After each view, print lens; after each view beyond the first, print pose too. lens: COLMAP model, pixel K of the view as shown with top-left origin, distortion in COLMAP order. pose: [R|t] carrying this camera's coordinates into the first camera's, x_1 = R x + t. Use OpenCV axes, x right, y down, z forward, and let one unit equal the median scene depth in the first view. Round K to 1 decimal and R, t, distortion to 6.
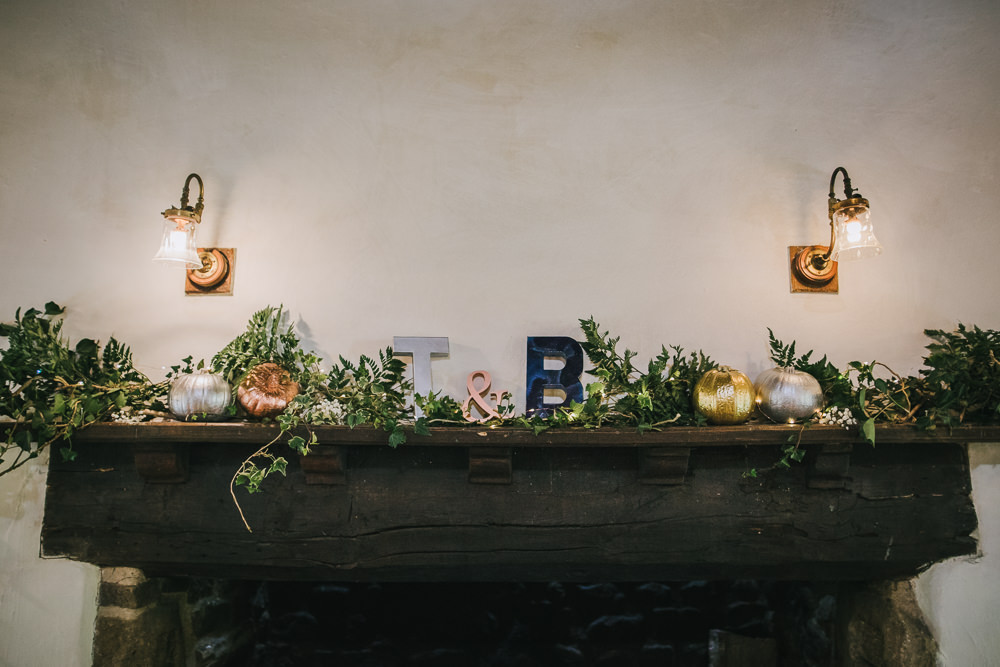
lens RADIAL K [[701.6, 0, 500.0], [0, 701.6, 333.5], [0, 0, 1]] dist [-0.033282, 0.001874]
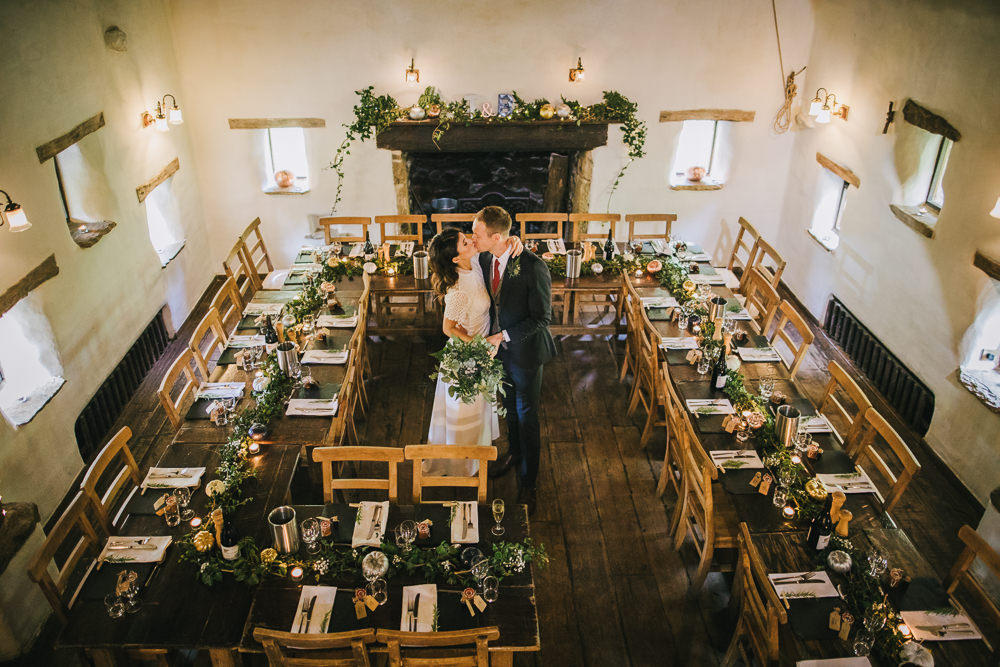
lens RADIAL K [[701.6, 0, 500.0], [0, 701.6, 333.5], [0, 0, 1]] dist [-0.033282, 0.001874]
pose [[0.997447, -0.031826, 0.063919, -0.248433], [-0.021508, 0.719681, 0.693972, -1.763080], [-0.068088, -0.693575, 0.717159, -2.739590]]
